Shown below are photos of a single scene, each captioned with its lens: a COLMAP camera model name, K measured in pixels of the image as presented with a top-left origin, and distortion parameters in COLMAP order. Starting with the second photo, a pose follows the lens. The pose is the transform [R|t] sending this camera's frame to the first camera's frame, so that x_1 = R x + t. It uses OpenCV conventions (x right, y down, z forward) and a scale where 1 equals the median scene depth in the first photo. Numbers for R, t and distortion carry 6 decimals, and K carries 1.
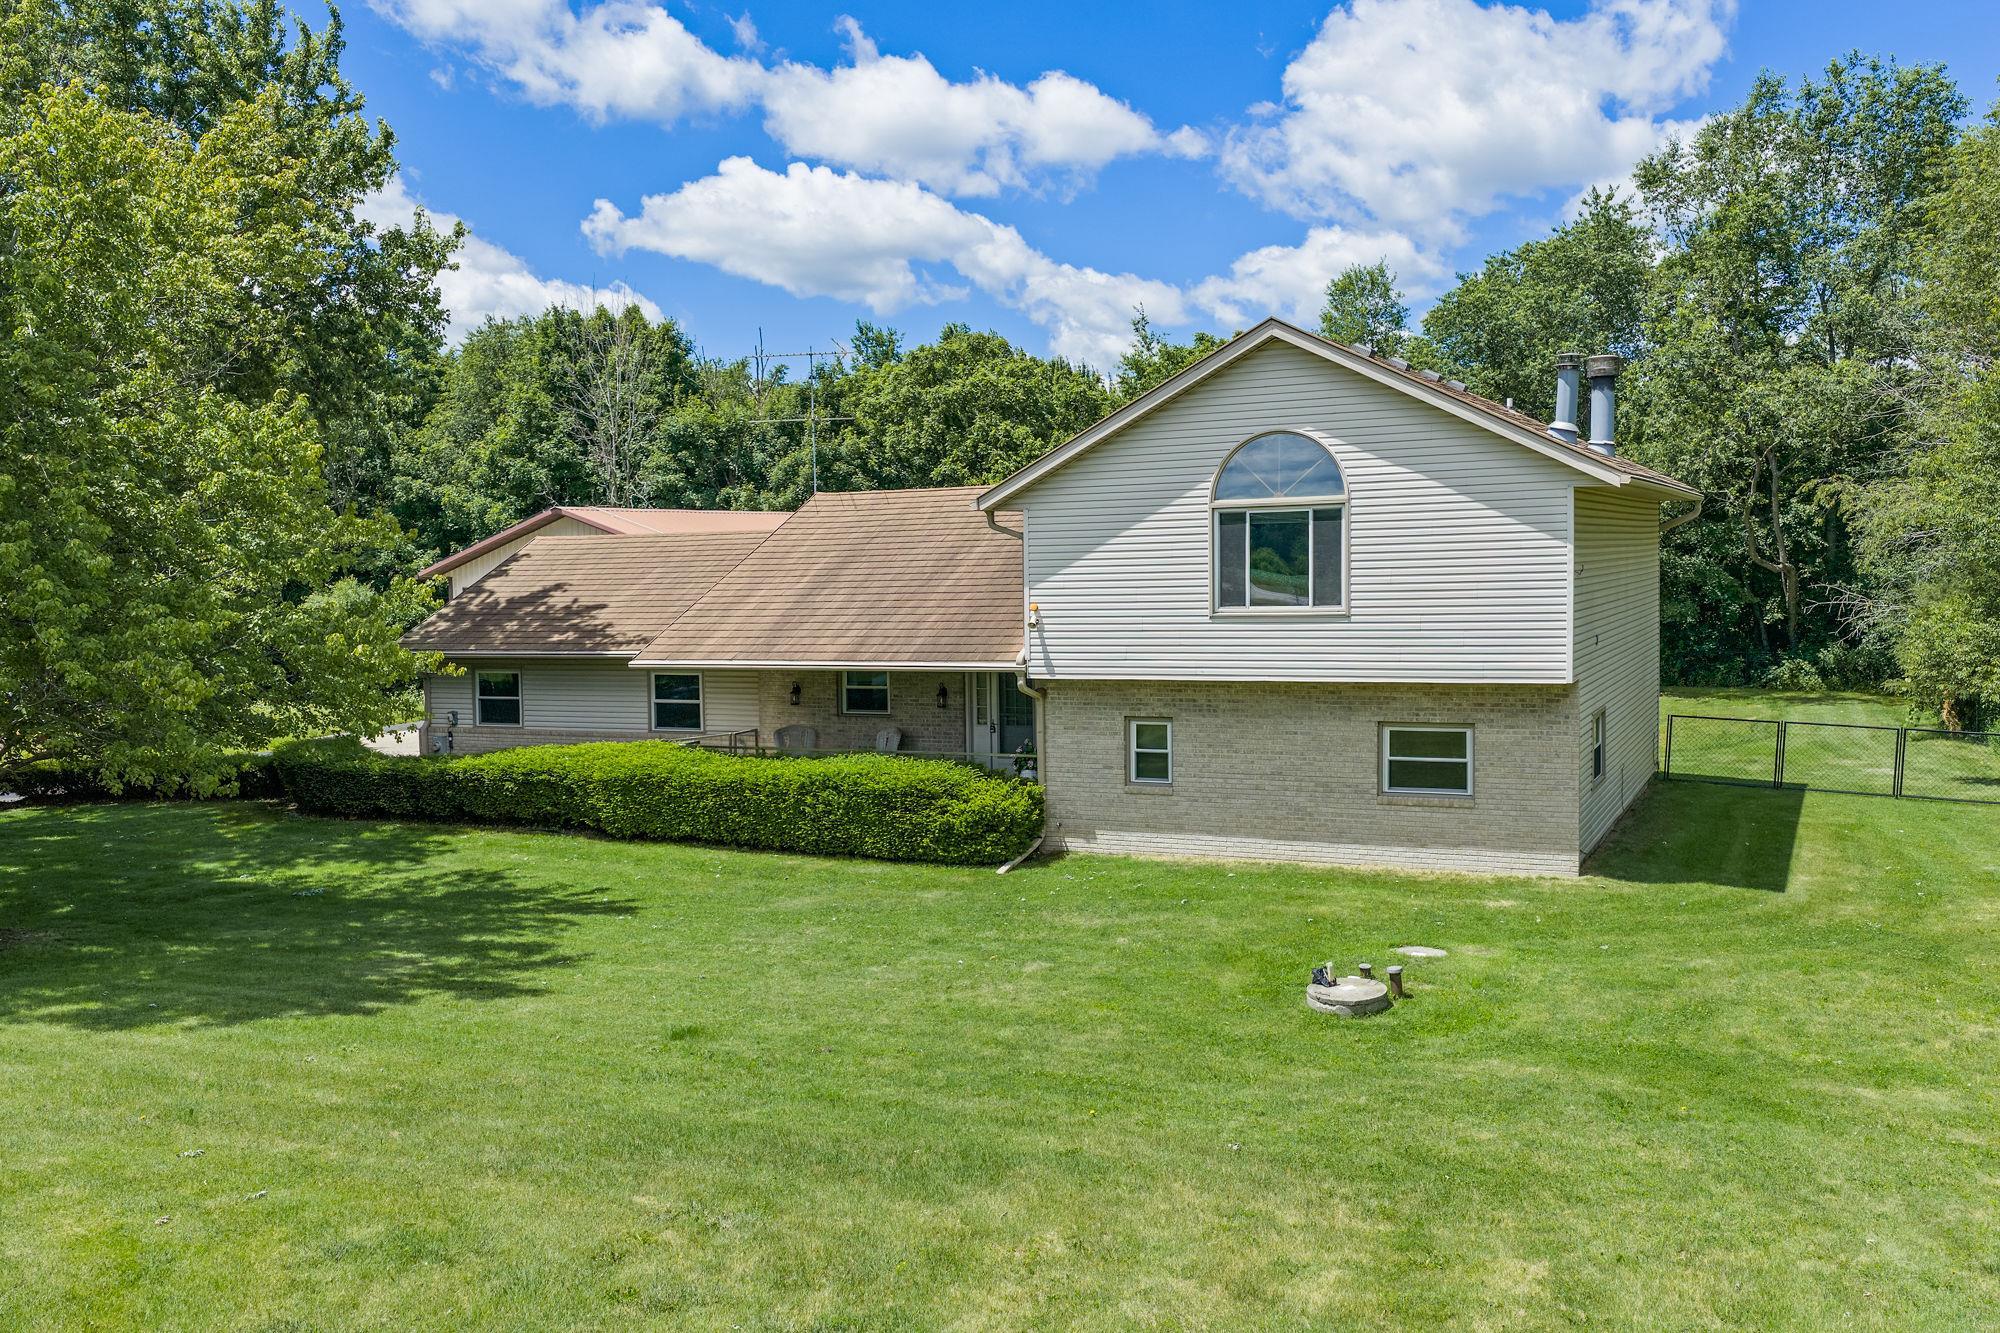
lens RADIAL K [[1682.1, 0, 1020.9], [0, 1682.1, 646.0], [0, 0, 1]] dist [0.006380, -0.009516]
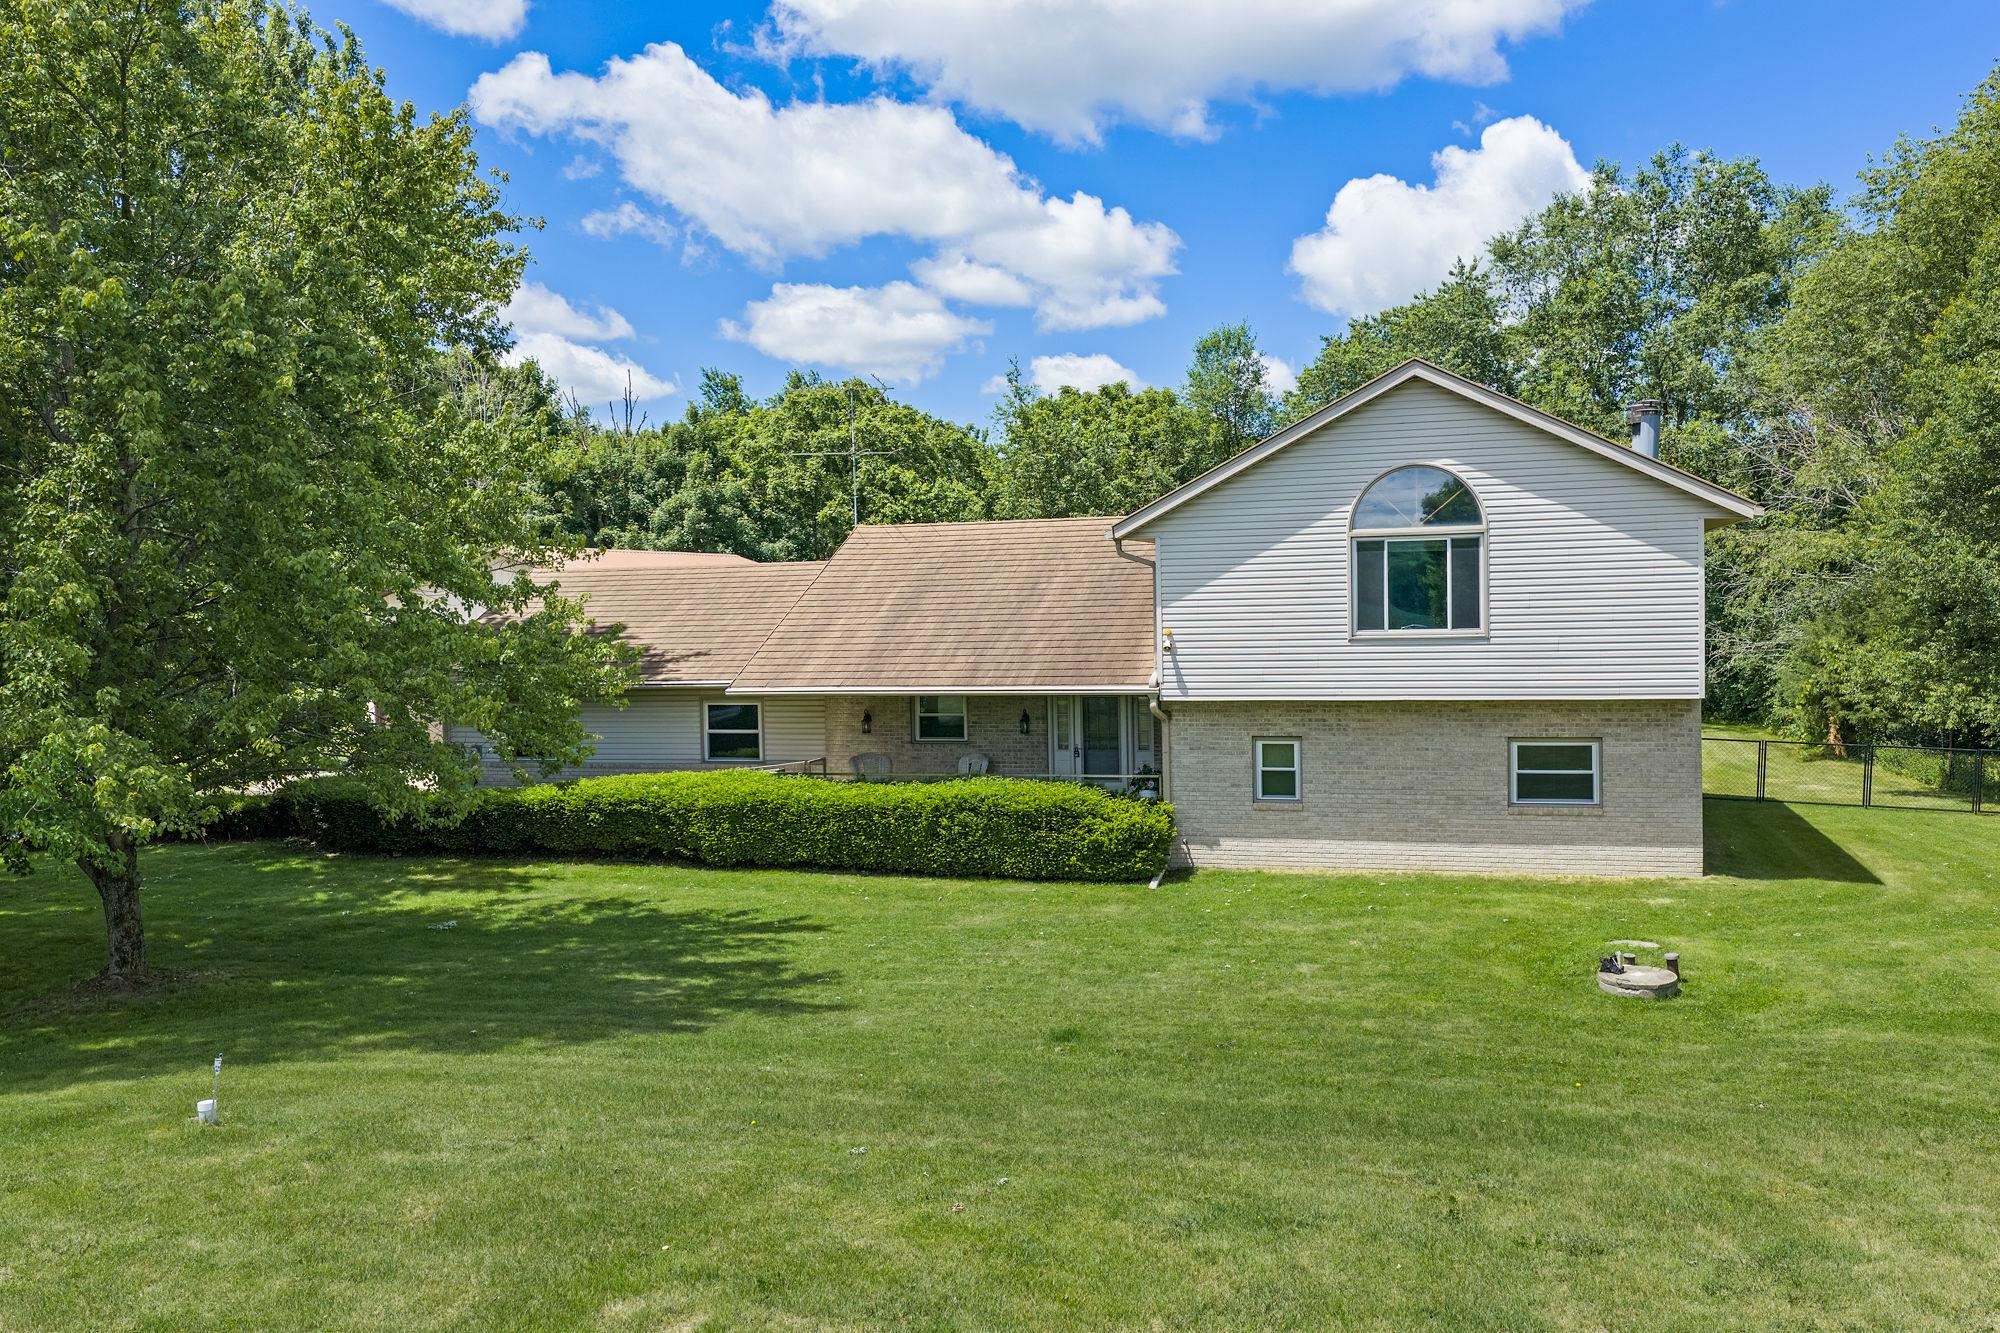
lens RADIAL K [[1644.3, 0, 1015.6], [0, 1644.3, 653.6], [0, 0, 1]] dist [0.007263, -0.012272]
pose [[0.988357, -0.001120, 0.152151, -0.239644], [0.005009, 0.999670, -0.025180, 0.015540], [-0.152073, 0.025649, 0.988036, 0.012274]]
